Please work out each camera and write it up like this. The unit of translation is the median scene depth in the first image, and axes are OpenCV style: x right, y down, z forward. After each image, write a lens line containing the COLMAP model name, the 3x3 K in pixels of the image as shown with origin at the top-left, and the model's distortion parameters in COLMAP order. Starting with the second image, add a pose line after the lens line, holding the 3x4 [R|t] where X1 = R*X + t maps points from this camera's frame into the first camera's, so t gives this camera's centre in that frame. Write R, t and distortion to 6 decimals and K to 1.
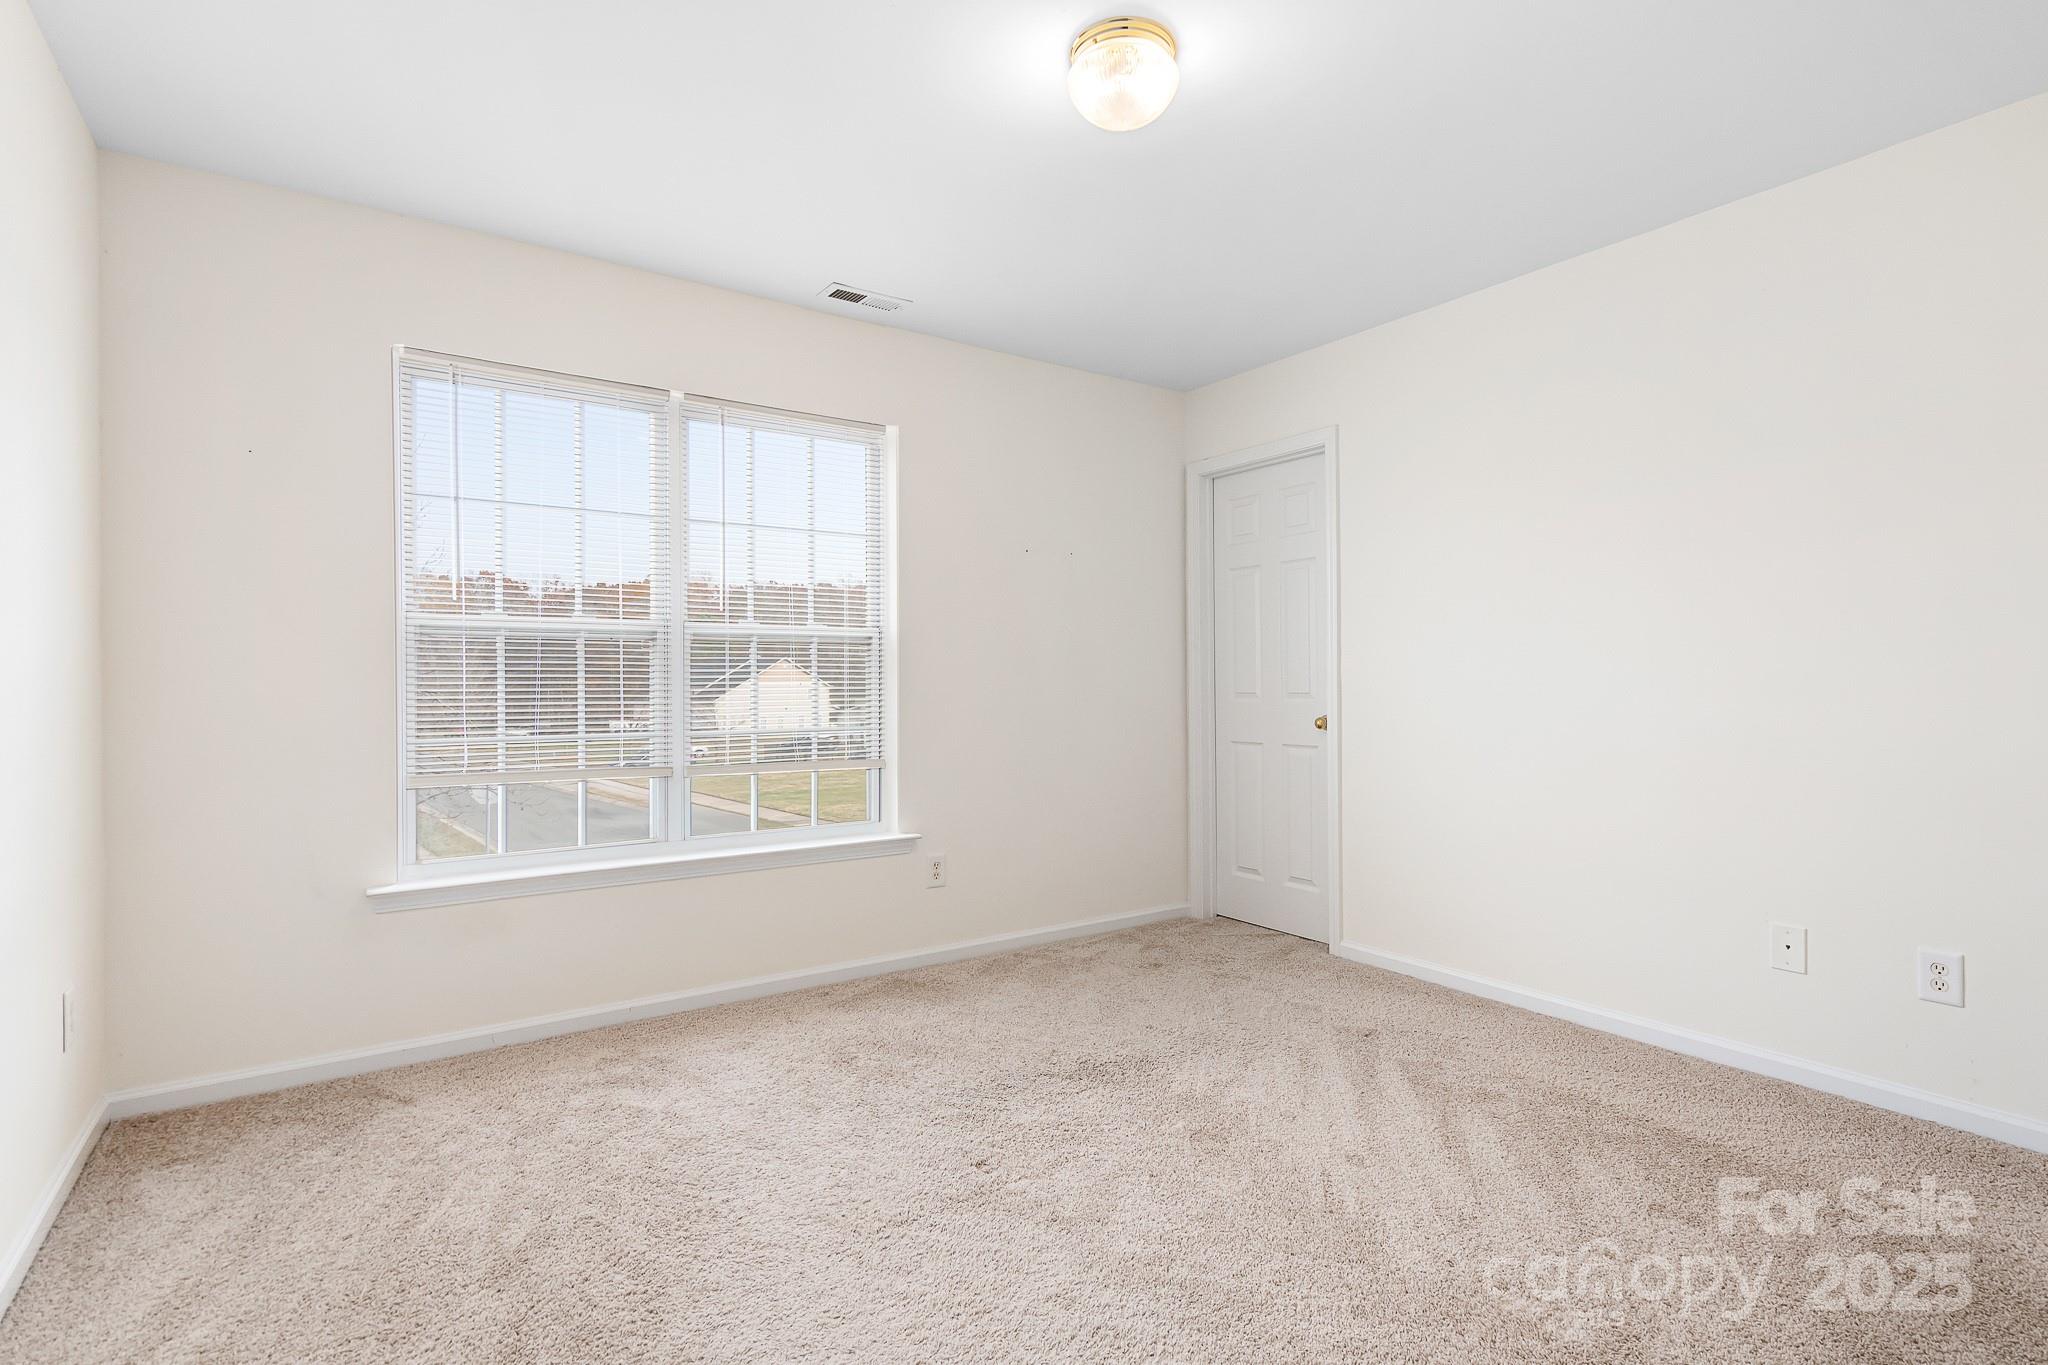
lens RADIAL K [[969.7, 0, 1022.8], [0, 969.7, 678.4], [0, 0, 1]] dist [-0.000559, -0.000009]
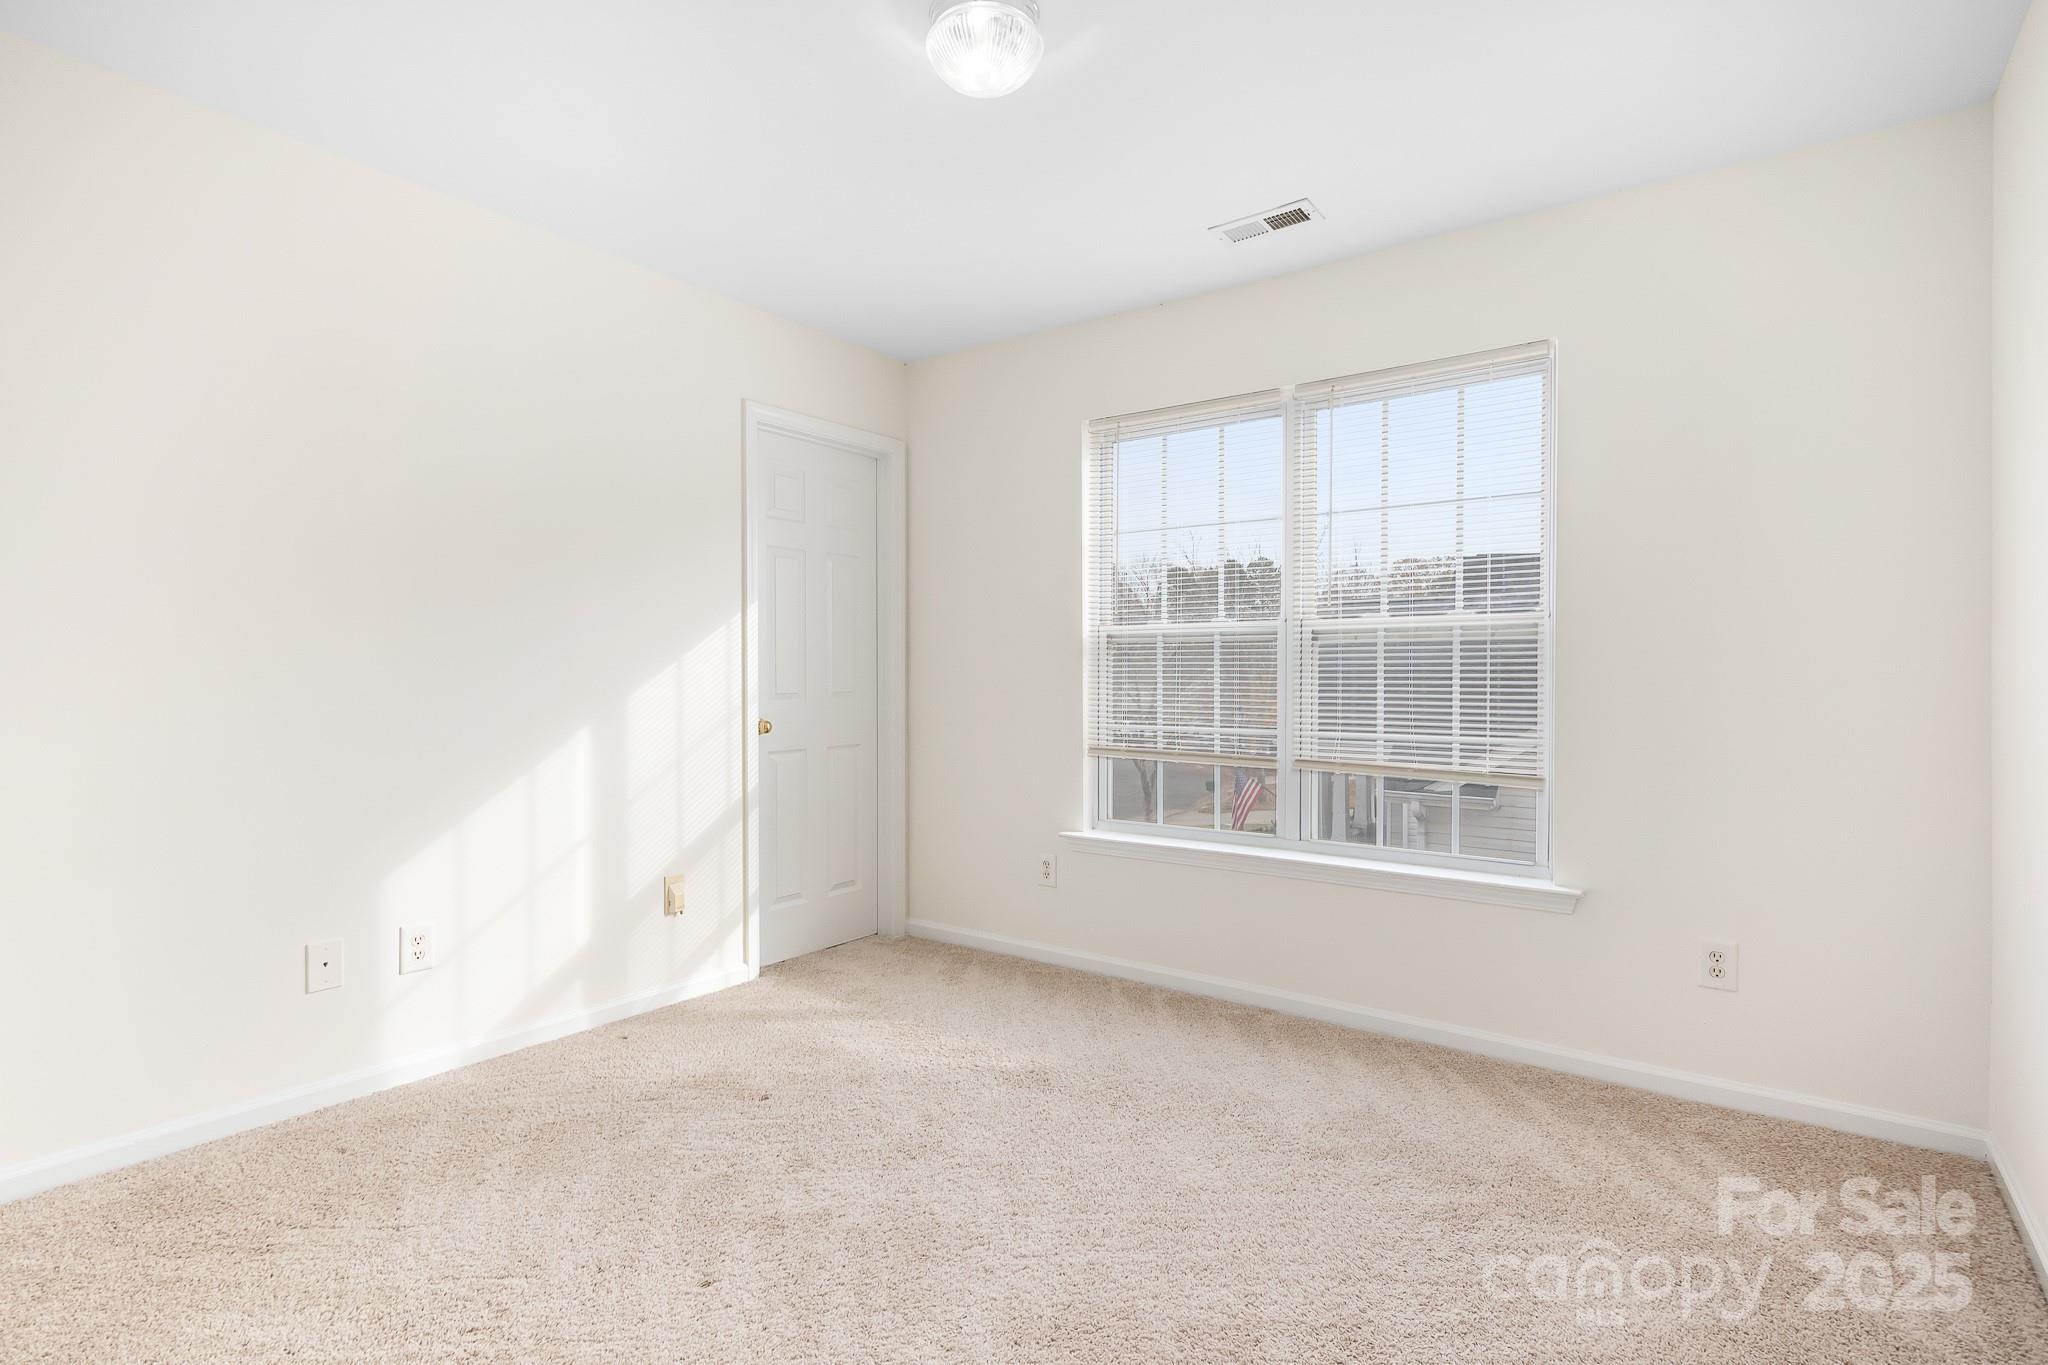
lens RADIAL K [[1032.9, 0, 1023.8], [0, 1032.9, 686.1], [0, 0, 1]] dist [0.018482, -0.000274]
pose [[0.321654, 0.009050, -0.946814, 0.548747], [-0.001872, 0.999958, 0.008922, 0.000084], [0.946856, -0.001098, 0.321657, 0.385438]]
